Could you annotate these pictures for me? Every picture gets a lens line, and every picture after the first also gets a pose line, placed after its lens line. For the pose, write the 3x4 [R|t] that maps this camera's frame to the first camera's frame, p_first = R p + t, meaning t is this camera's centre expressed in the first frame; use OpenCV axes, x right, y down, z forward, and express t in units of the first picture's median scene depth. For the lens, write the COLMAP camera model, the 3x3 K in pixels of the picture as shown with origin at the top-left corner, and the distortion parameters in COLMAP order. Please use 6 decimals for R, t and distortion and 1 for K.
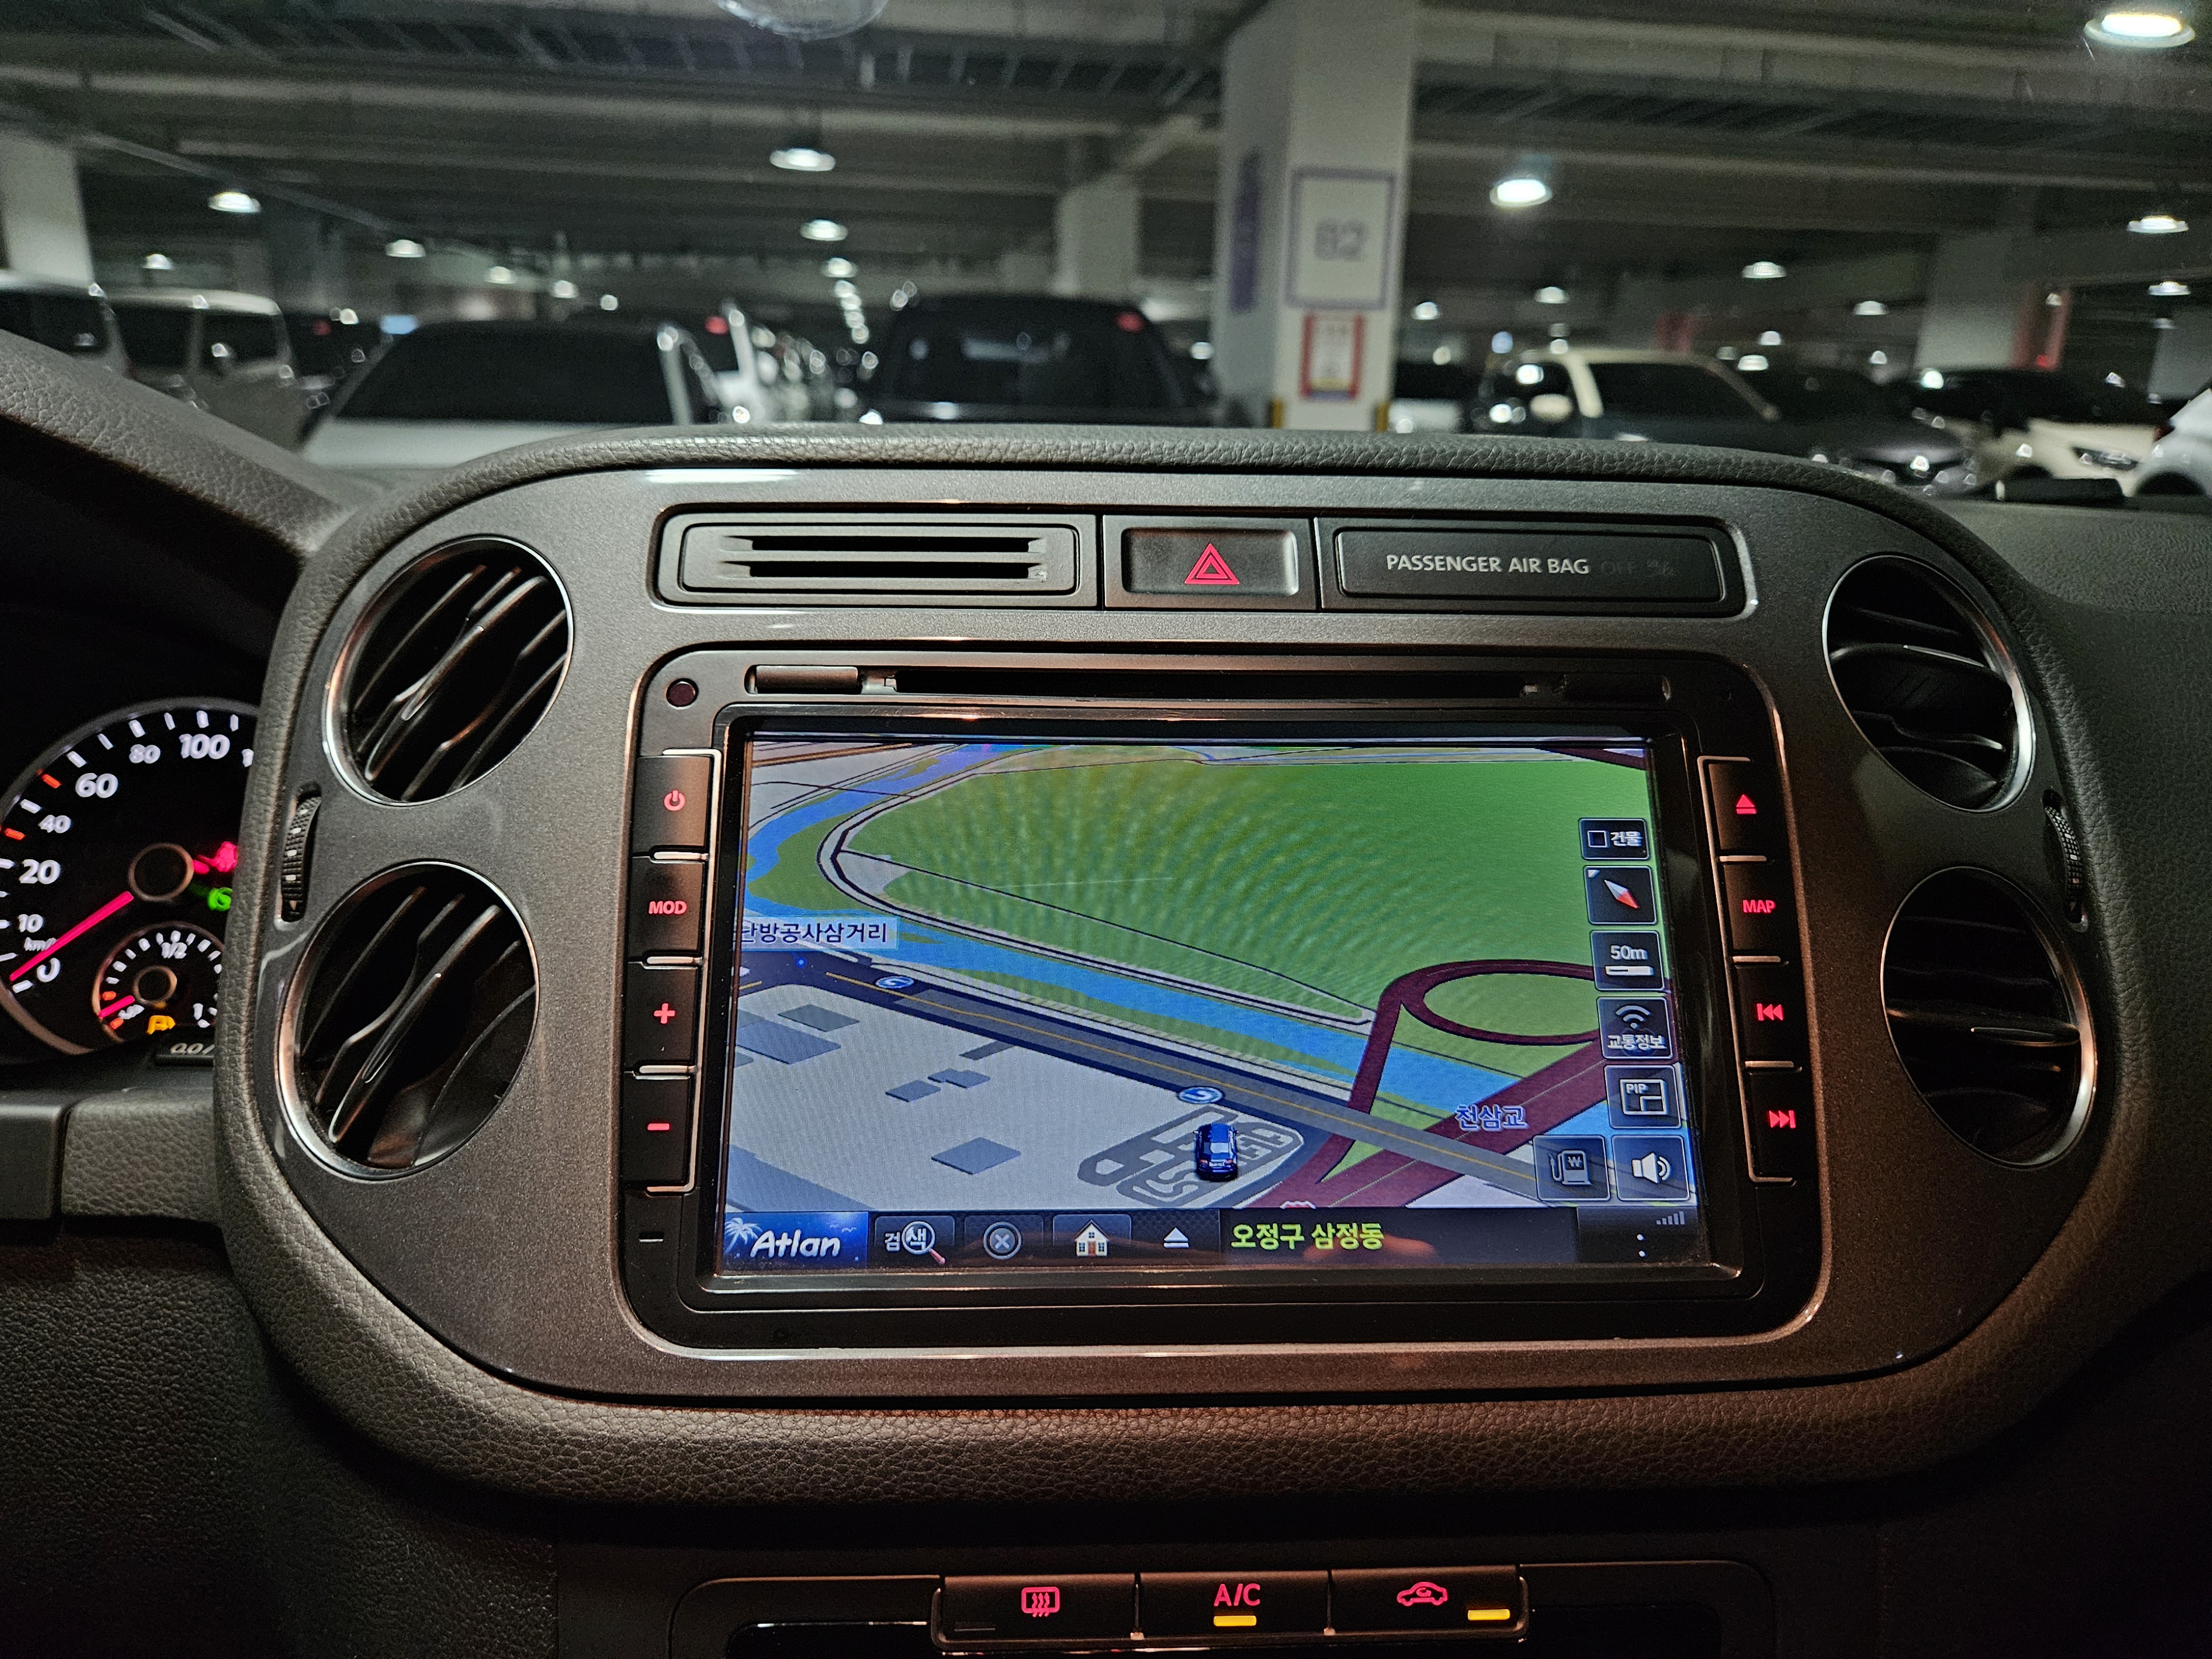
lens RADIAL K [[1516.7, 0, 1102.0], [0, 1516.7, 839.4], [0, 0, 1]] dist [0.056065, -0.053929]
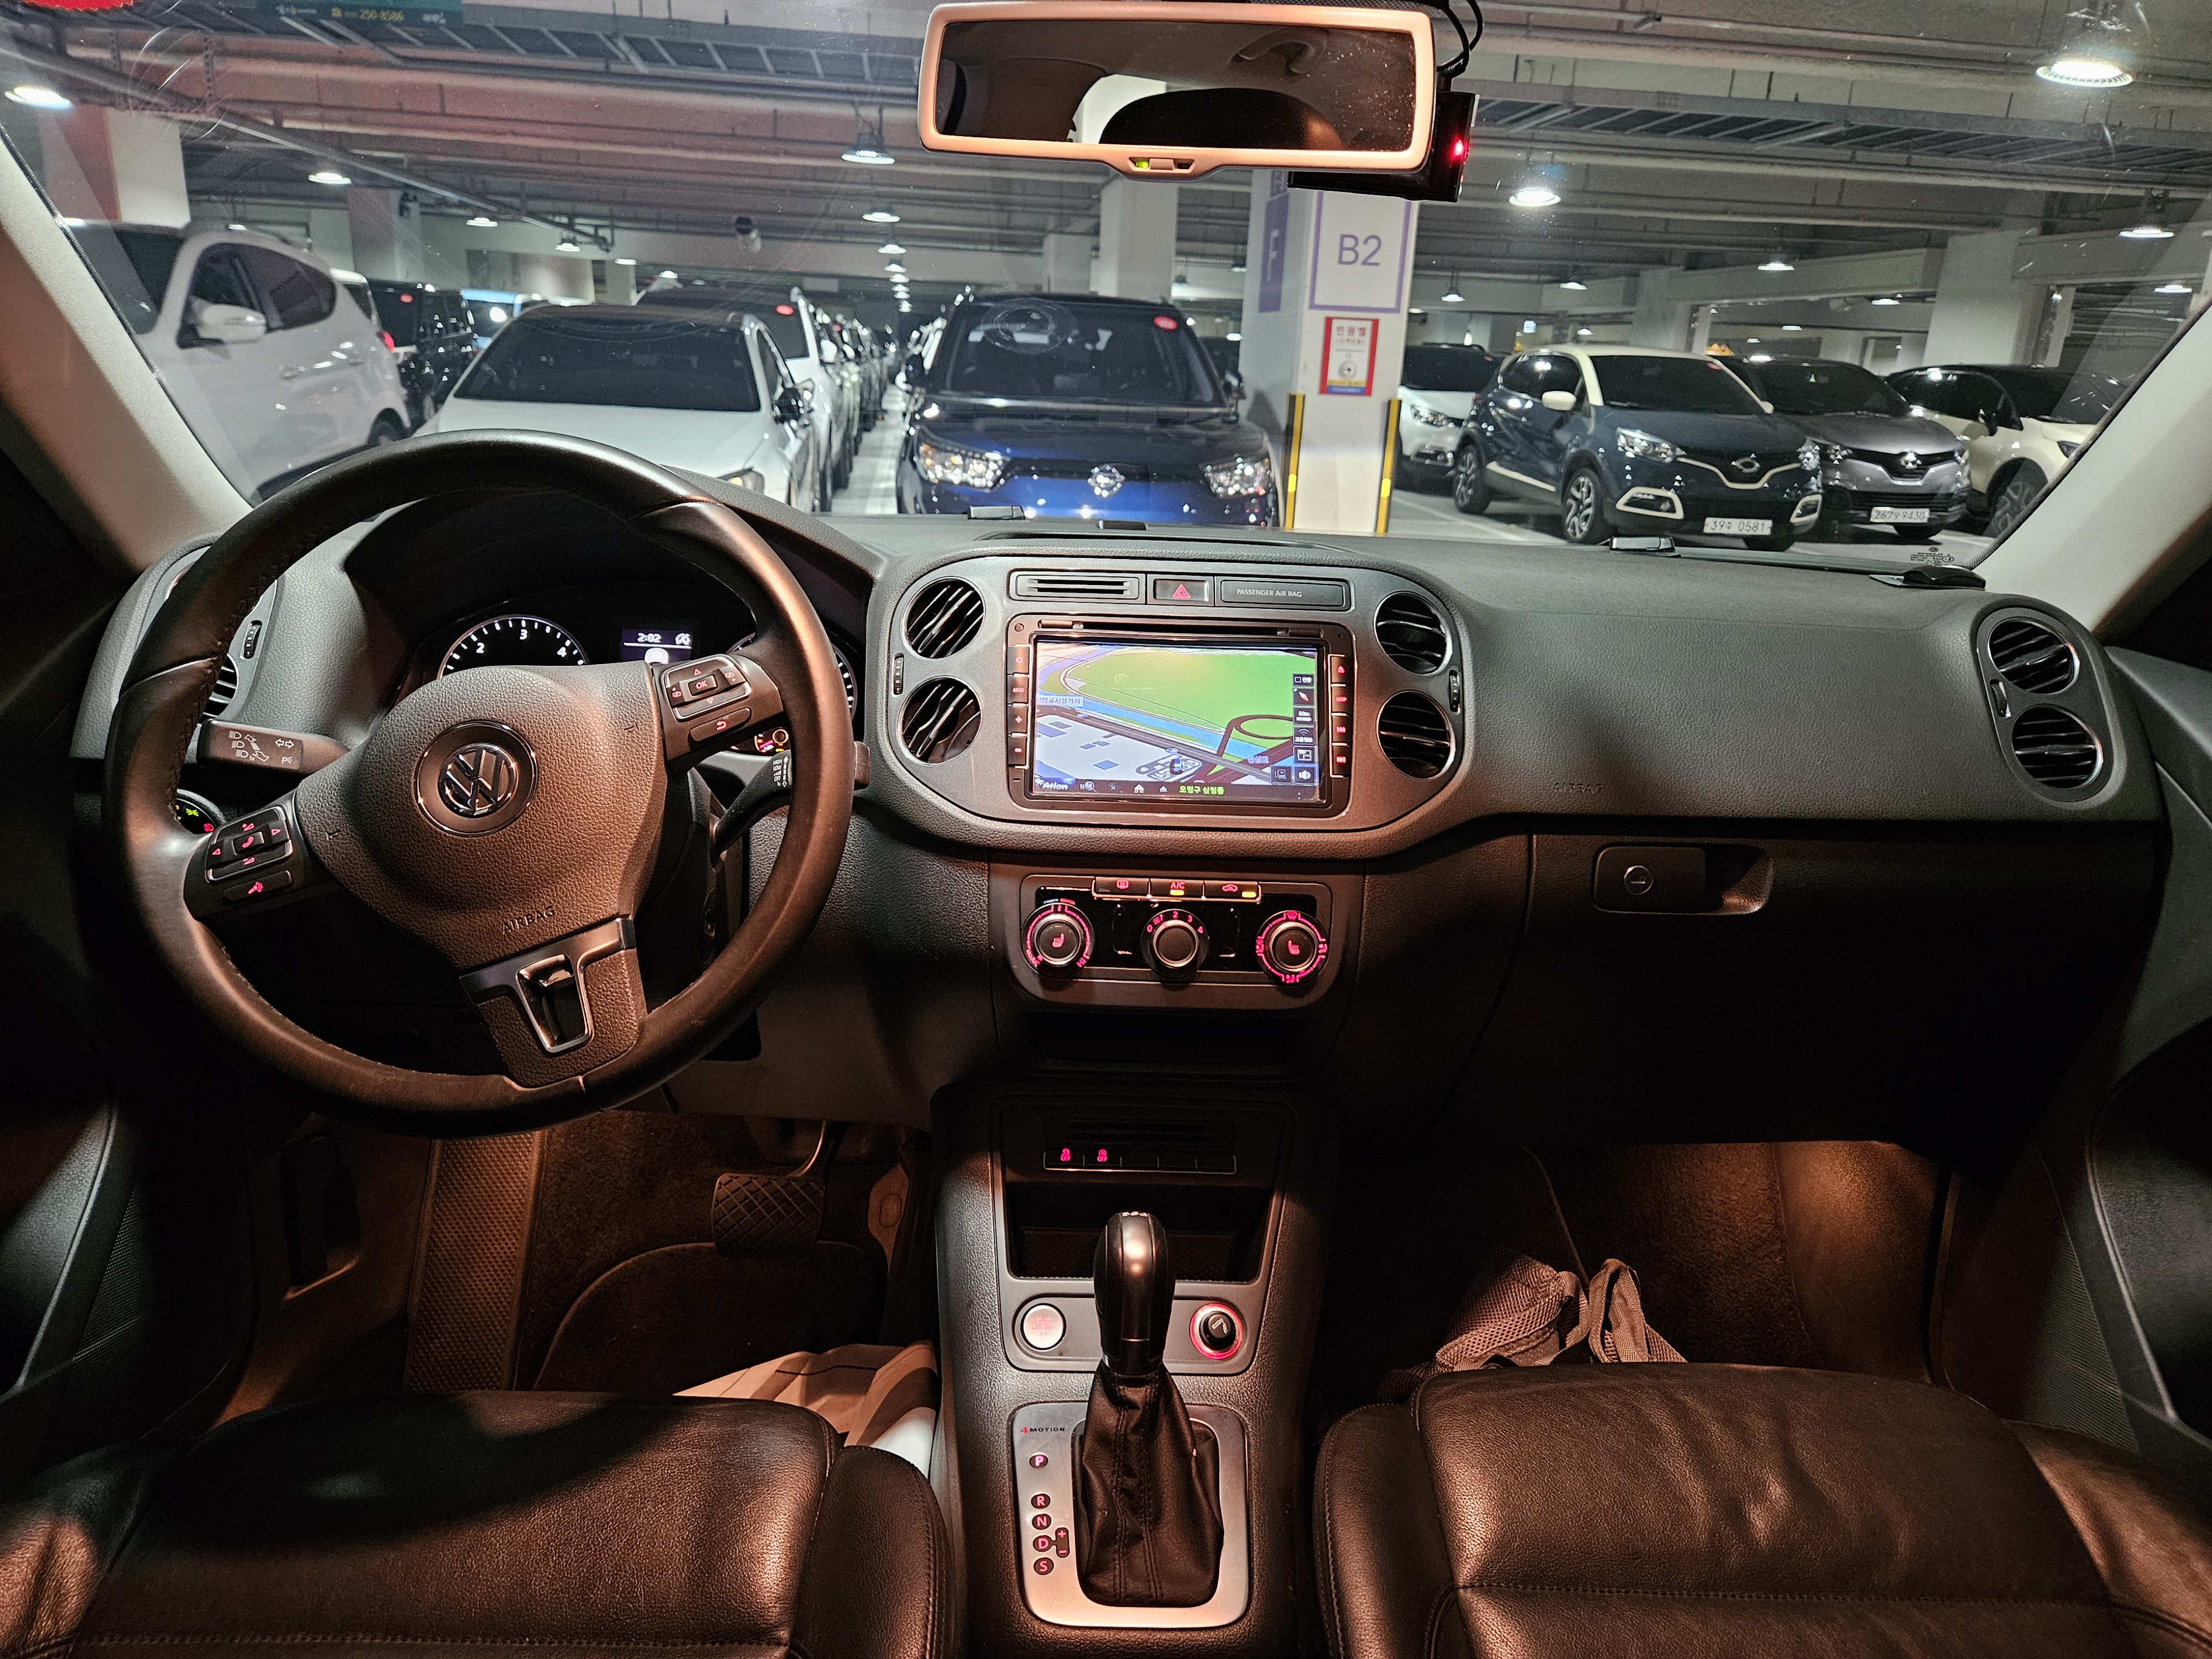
lens RADIAL K [[1478.9, 0, 1103.0], [0, 1478.9, 832.1], [0, 0, 1]] dist [0.072180, -0.053897]
pose [[0.999582, 0.025128, -0.014270, -0.036469], [-0.024843, 0.999495, 0.019806, 0.281616], [0.014761, -0.019443, 0.999702, -2.238076]]
